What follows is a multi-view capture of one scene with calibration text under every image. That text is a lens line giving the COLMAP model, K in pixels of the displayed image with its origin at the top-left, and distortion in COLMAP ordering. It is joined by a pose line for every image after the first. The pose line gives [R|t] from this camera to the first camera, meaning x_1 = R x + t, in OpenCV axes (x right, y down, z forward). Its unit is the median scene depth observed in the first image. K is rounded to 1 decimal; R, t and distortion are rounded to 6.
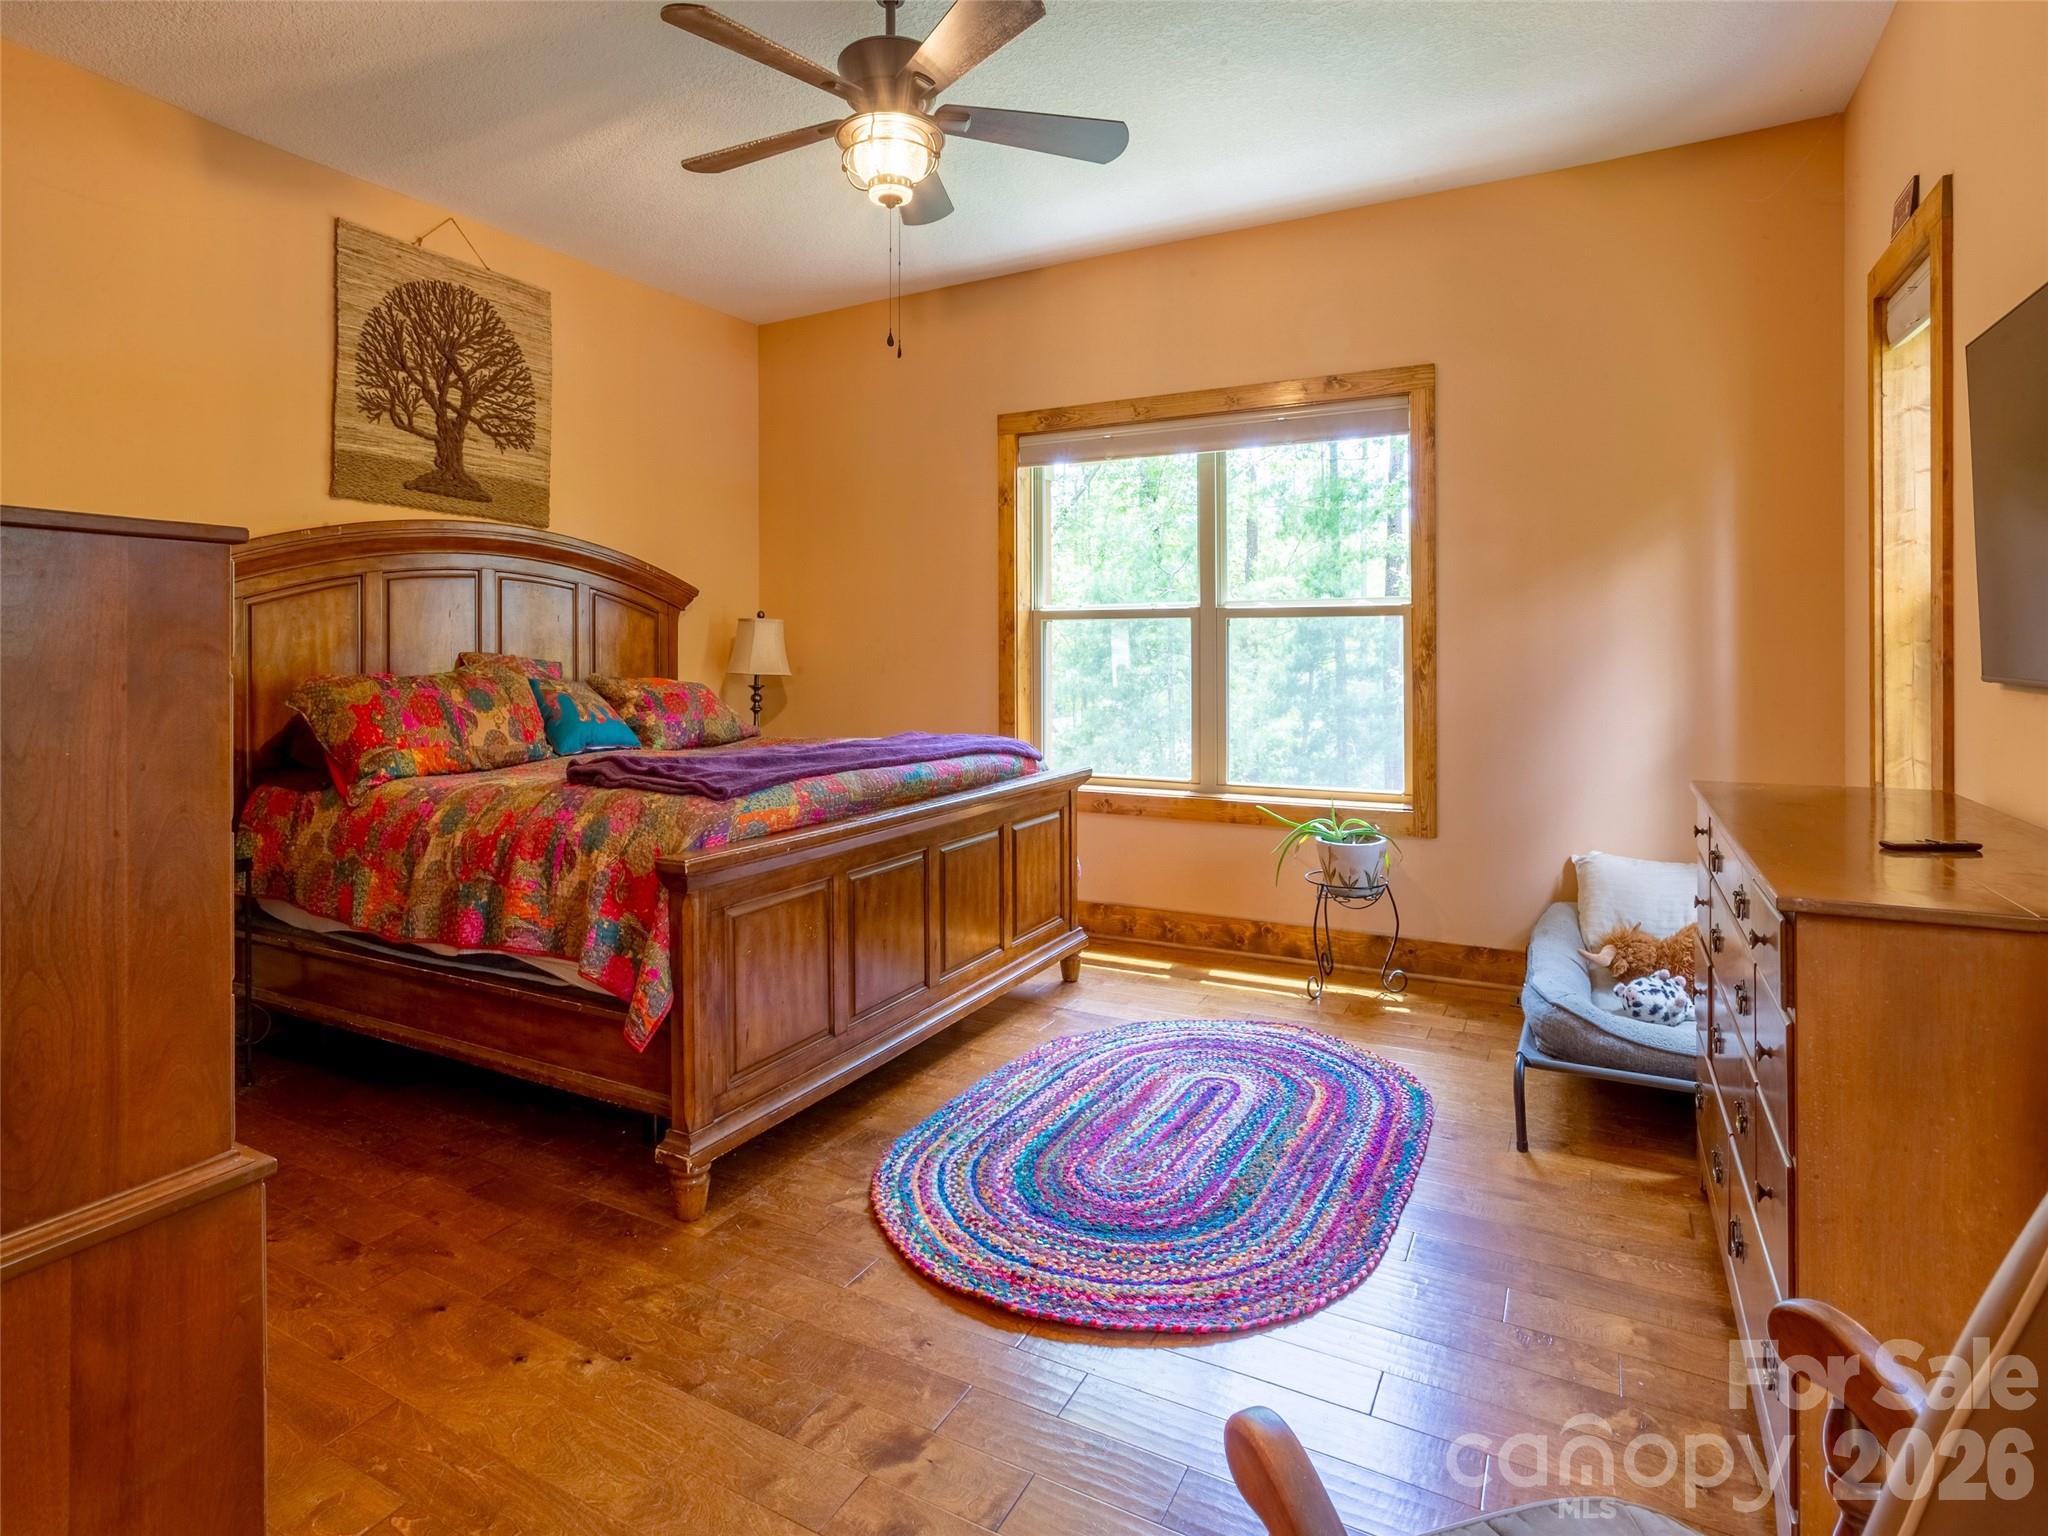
lens RADIAL K [[1099.2, 0, 1000.6], [0, 1099.2, 666.0], [0, 0, 1]] dist [-0.047166, 0.028997]
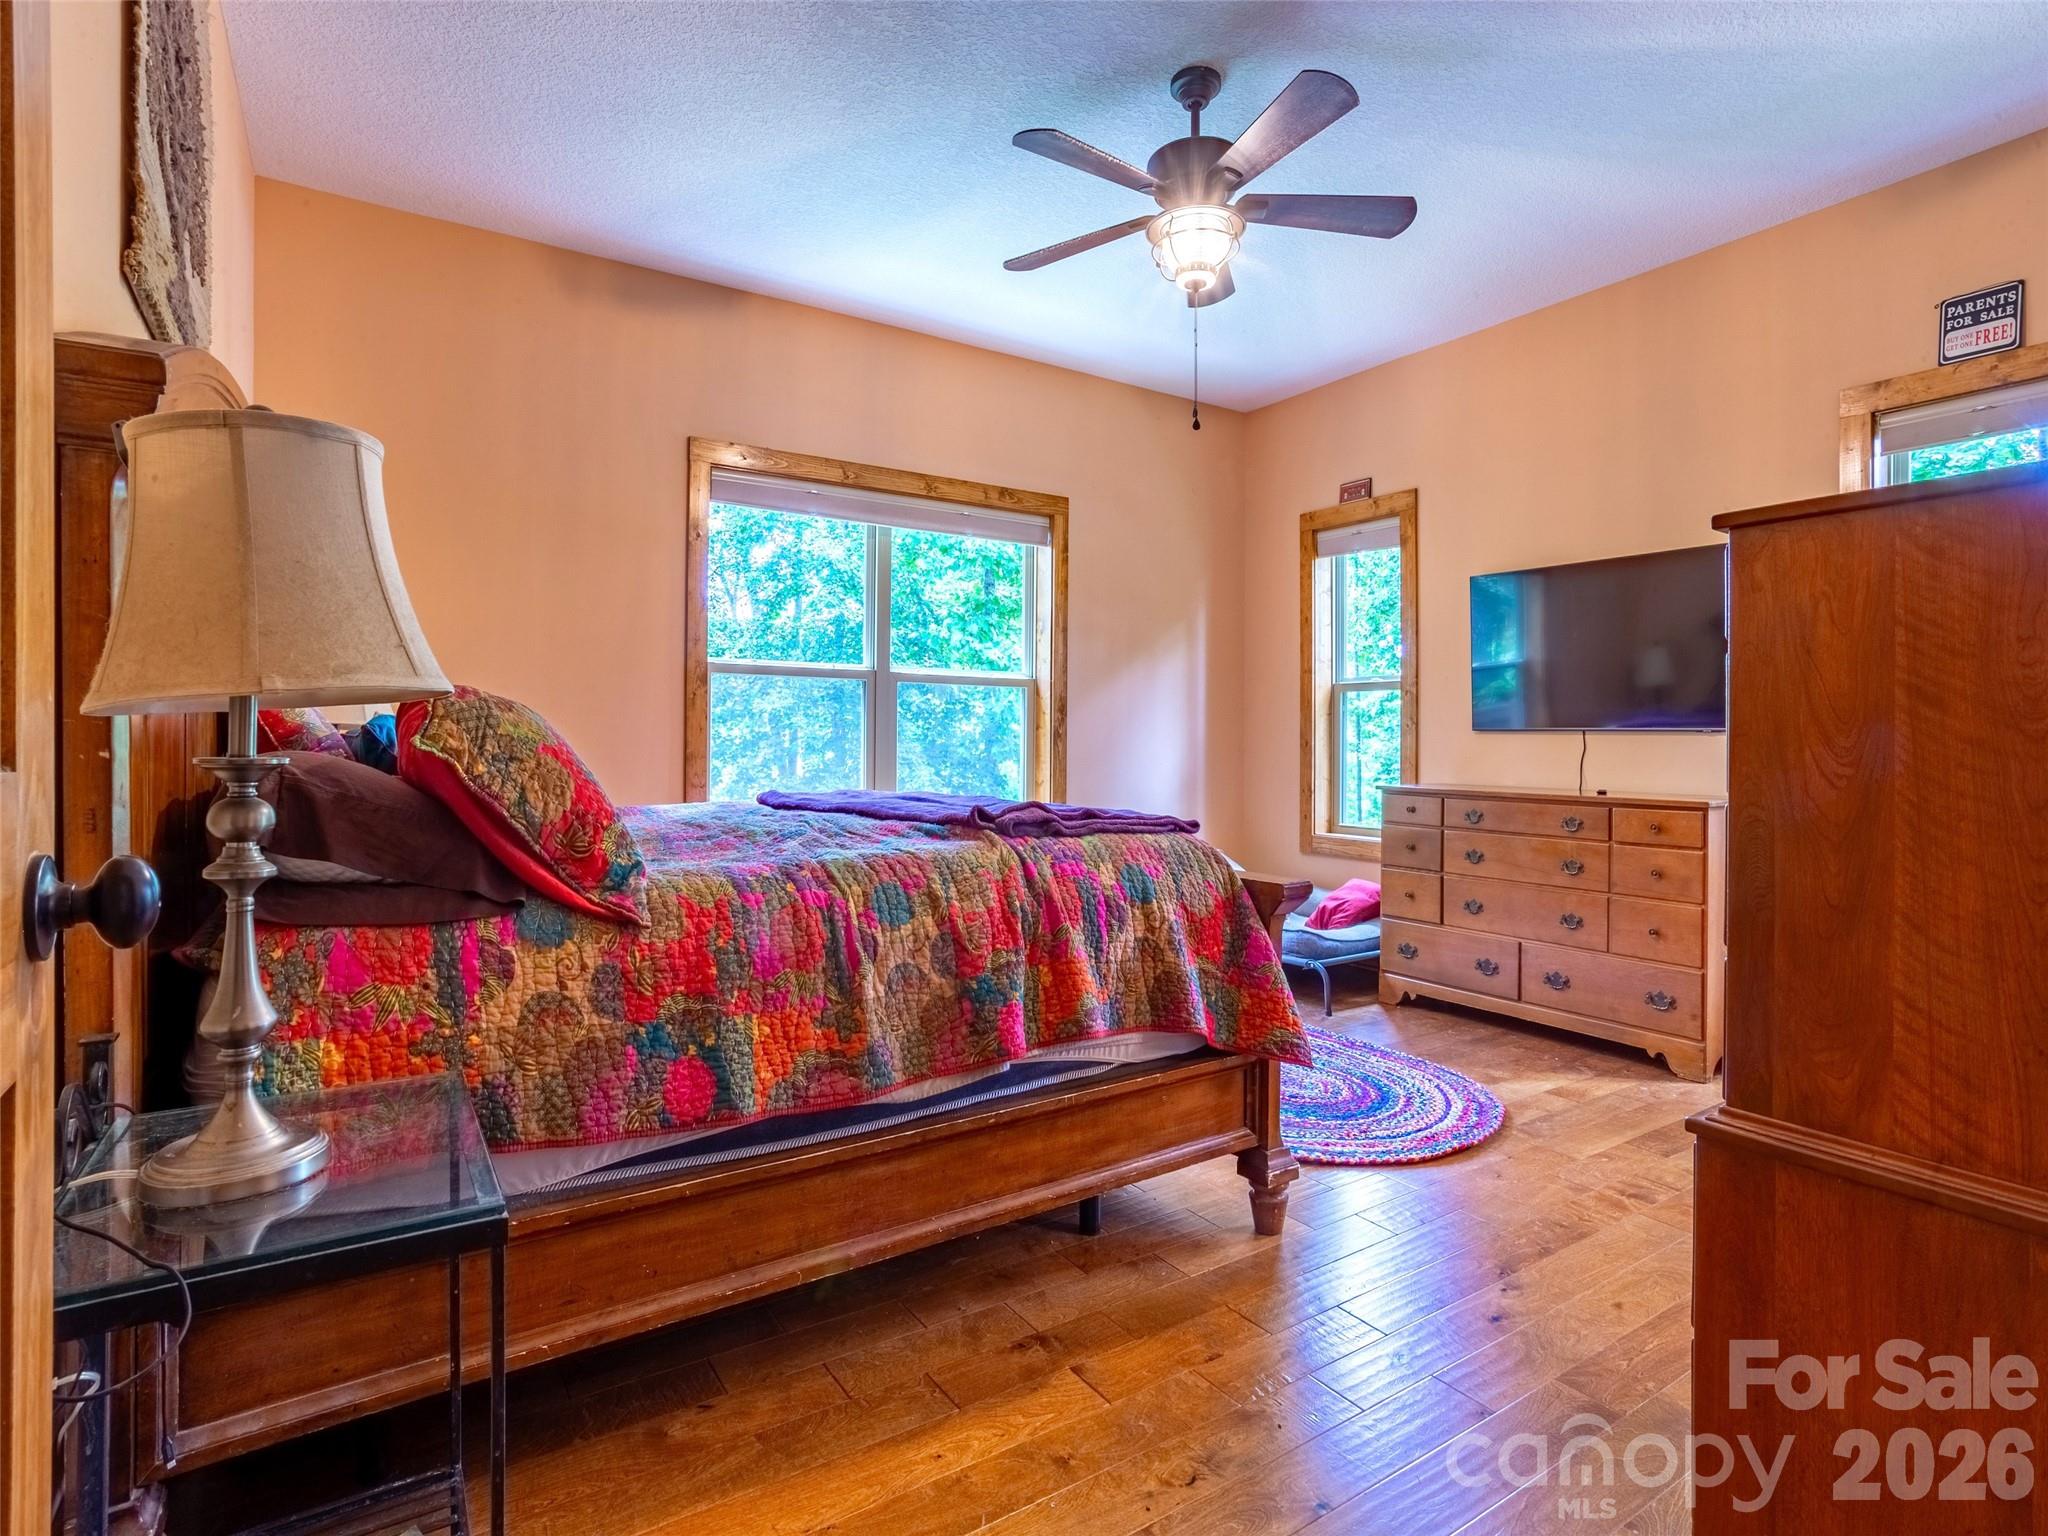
lens RADIAL K [[1057.5, 0, 1052.3], [0, 1057.5, 747.5], [0, 0, 1]] dist [-0.051520, 0.027653]
pose [[0.445360, 0.003399, 0.895345, -1.059553], [0.003848, 0.999976, -0.005710, 0.046202], [-0.895343, 0.005988, 0.445336, 0.621123]]
